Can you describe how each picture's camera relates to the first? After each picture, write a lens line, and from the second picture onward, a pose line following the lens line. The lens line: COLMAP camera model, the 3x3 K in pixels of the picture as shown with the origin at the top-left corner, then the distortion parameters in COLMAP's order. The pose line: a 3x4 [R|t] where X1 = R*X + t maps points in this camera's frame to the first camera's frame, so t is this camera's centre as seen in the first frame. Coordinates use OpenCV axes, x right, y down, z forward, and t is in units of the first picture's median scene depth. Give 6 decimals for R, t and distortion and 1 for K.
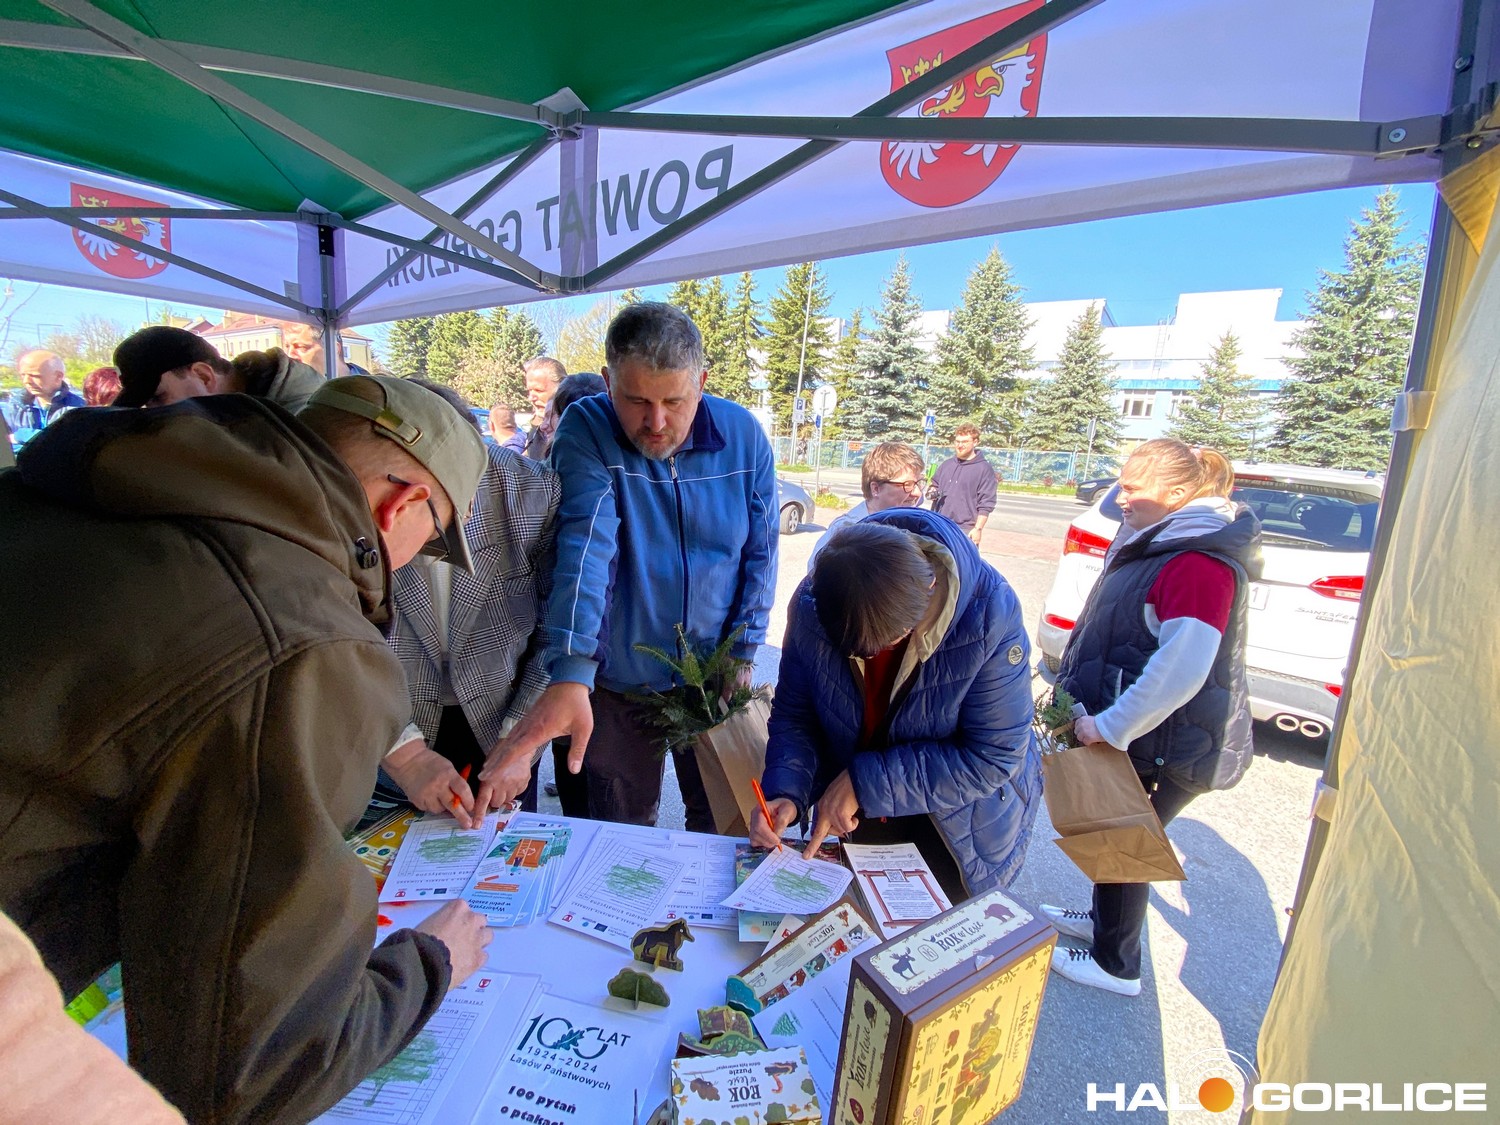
lens RADIAL K [[610.3, 0, 755.0], [0, 610.3, 555.6], [0, 0, 1]] dist [0.017269, -0.019900]
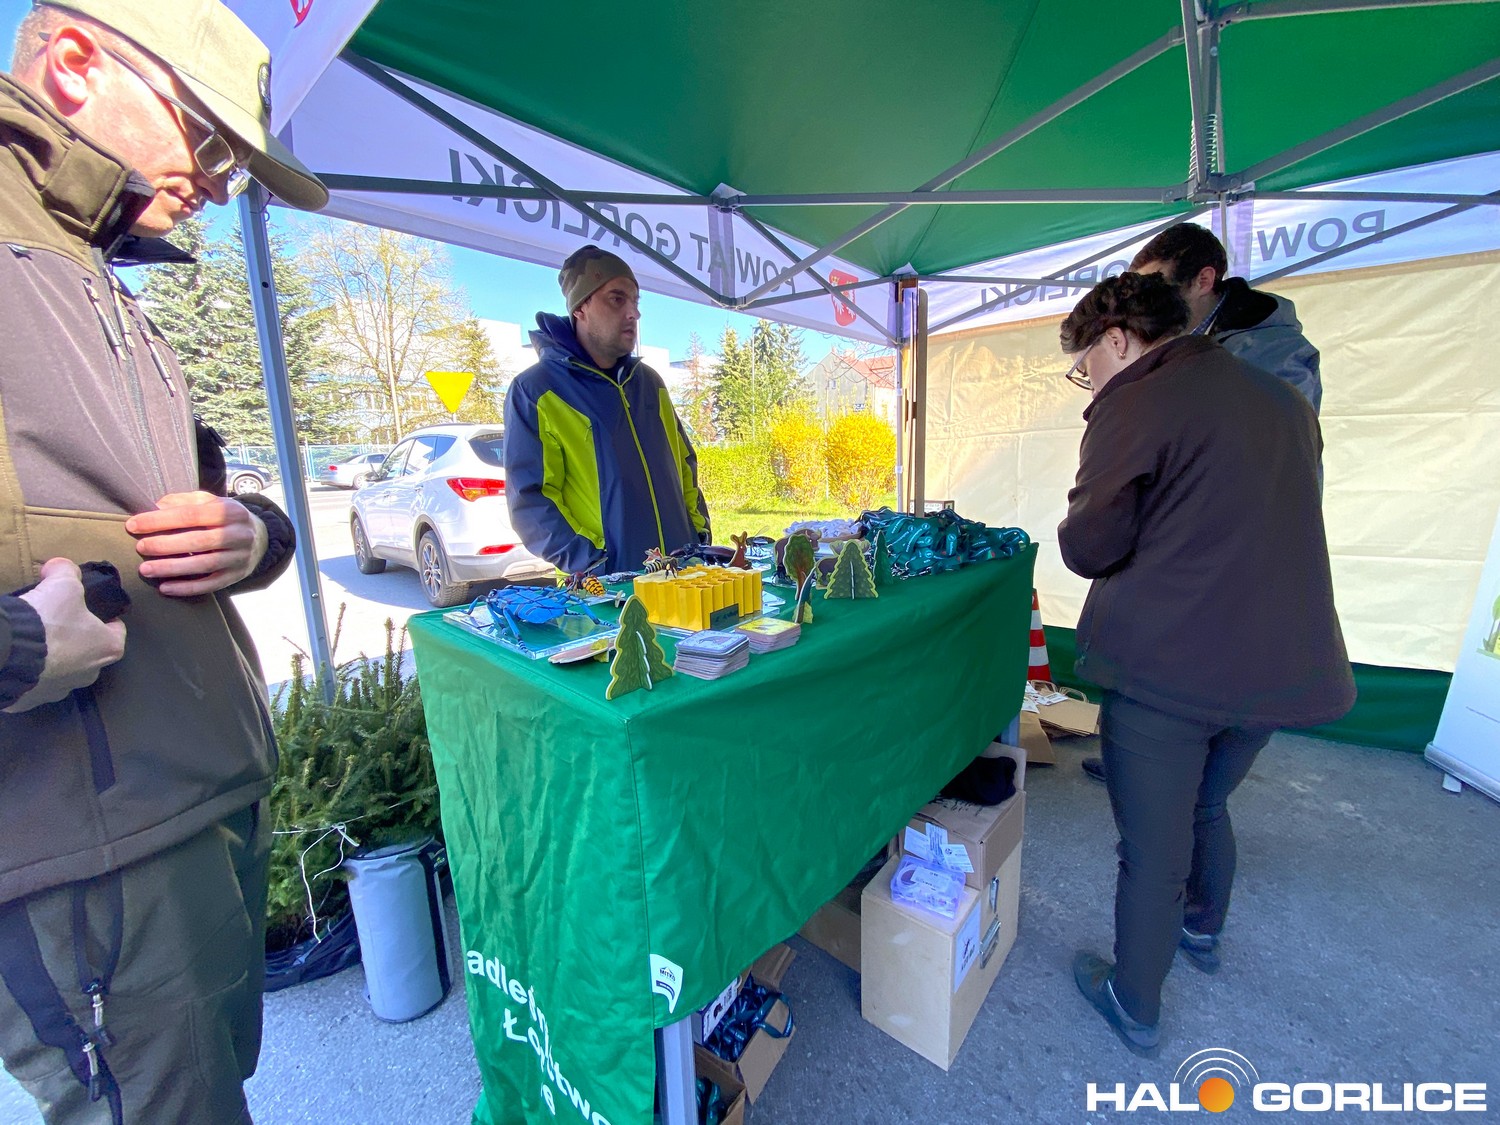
lens RADIAL K [[610.3, 0, 755.0], [0, 610.3, 555.6], [0, 0, 1]] dist [0.017269, -0.019900]
pose [[0.018216, -0.239502, 0.970725, -0.126454], [0.212546, 0.949622, 0.230307, -0.010519], [-0.976981, 0.202129, 0.068203, 0.059937]]
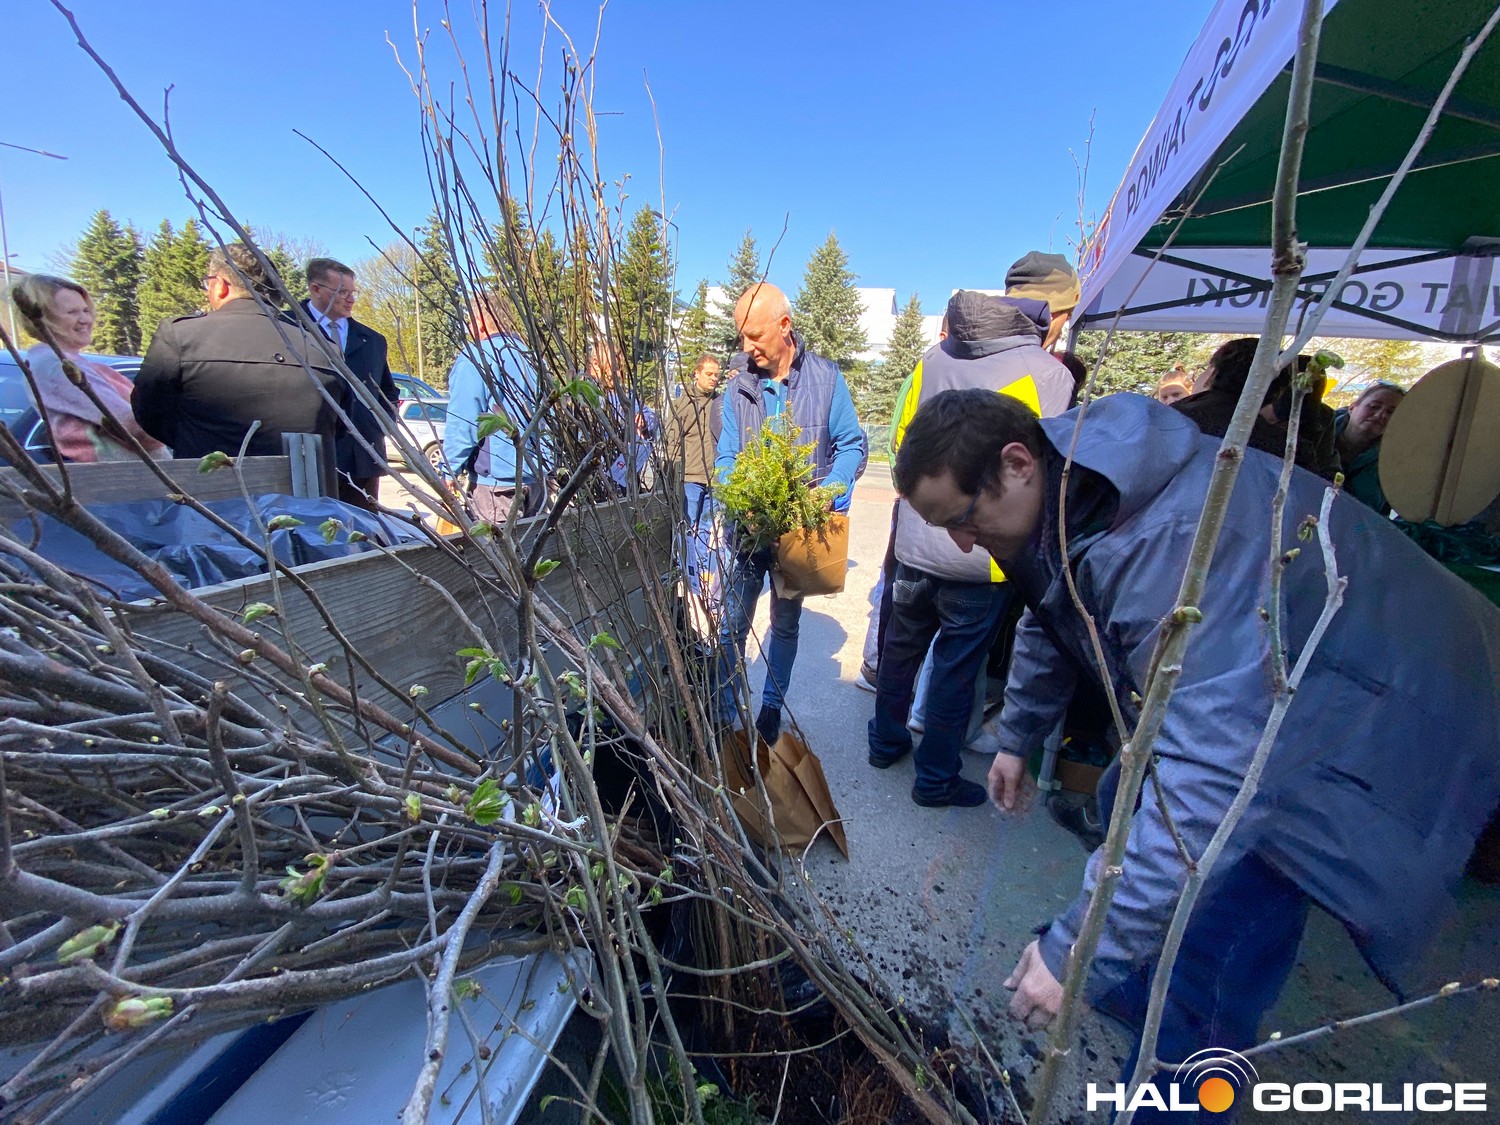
lens RADIAL K [[610.3, 0, 755.0], [0, 610.3, 555.6], [0, 0, 1]] dist [0.017269, -0.019900]
pose [[0.941857, -0.065379, 0.329593, -0.172635], [0.050197, 0.997258, 0.054374, -0.001765], [-0.332244, -0.034668, 0.942556, 0.003877]]
